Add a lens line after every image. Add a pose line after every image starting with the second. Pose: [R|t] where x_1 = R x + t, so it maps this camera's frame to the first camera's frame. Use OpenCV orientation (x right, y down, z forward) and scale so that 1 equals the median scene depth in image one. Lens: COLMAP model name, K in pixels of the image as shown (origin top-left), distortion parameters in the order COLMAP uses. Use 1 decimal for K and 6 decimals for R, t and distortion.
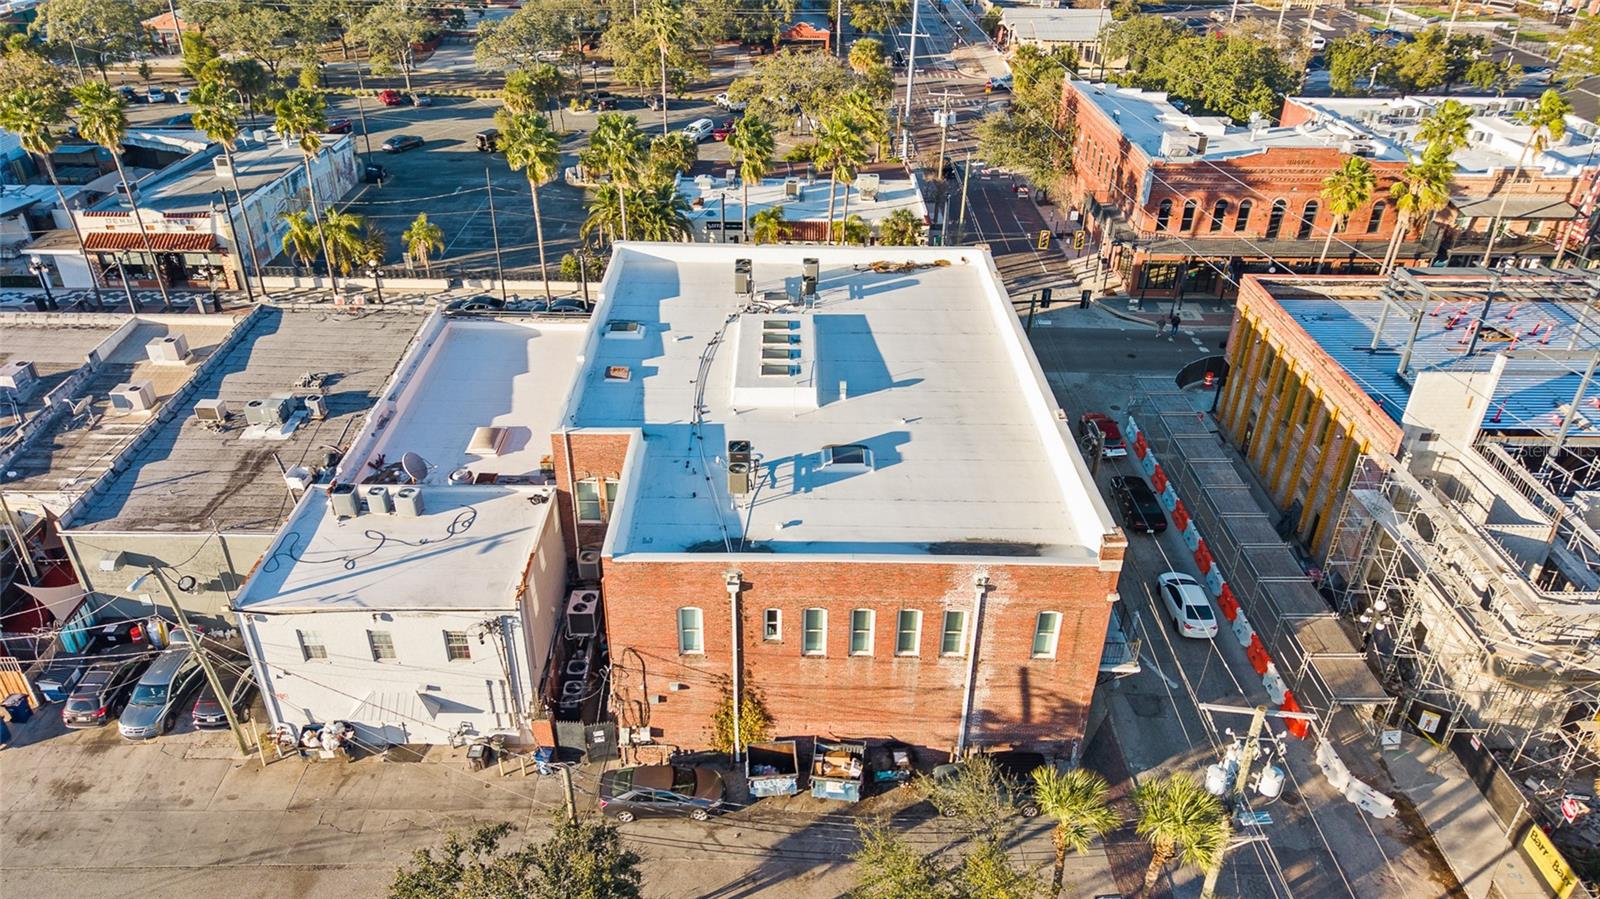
lens RADIAL K [[1071.8, 0, 800.0], [0, 1071.8, 449.5], [0, 0, 1]] dist [0.075517, -0.102632]
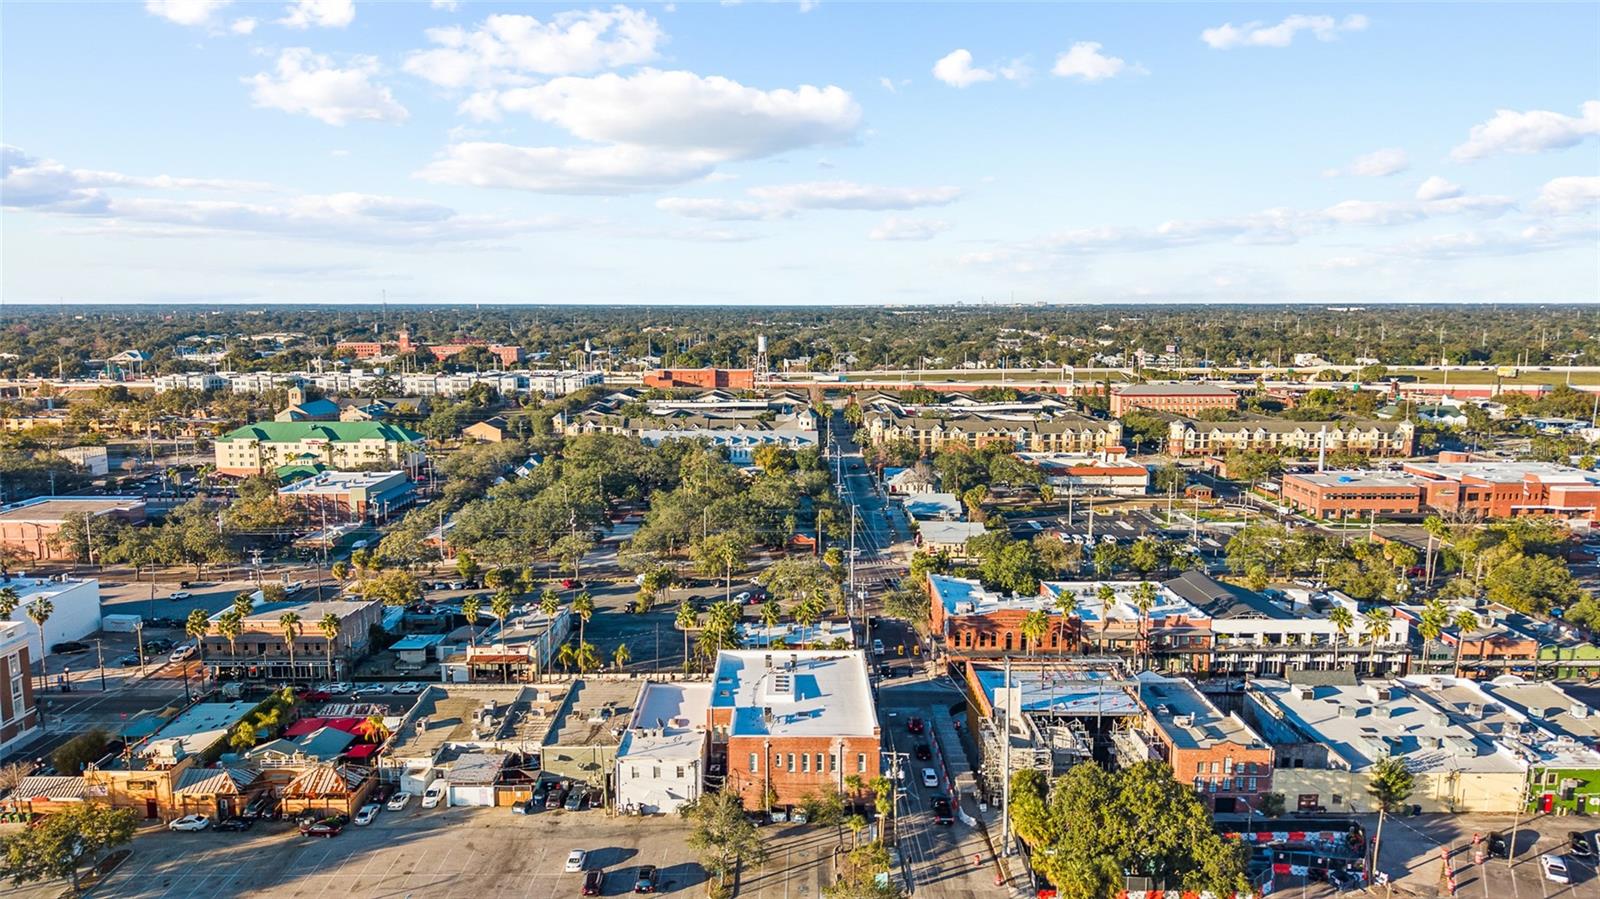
lens RADIAL K [[1064.1, 0, 803.0], [0, 1064.1, 425.0], [0, 0, 1]] dist [0.087266, -0.098324]
pose [[0.999835, -0.016045, -0.008508, 0.050139], [0.011078, 0.910032, -0.414390, 0.314107], [0.014391, 0.414228, 0.910060, -1.283370]]
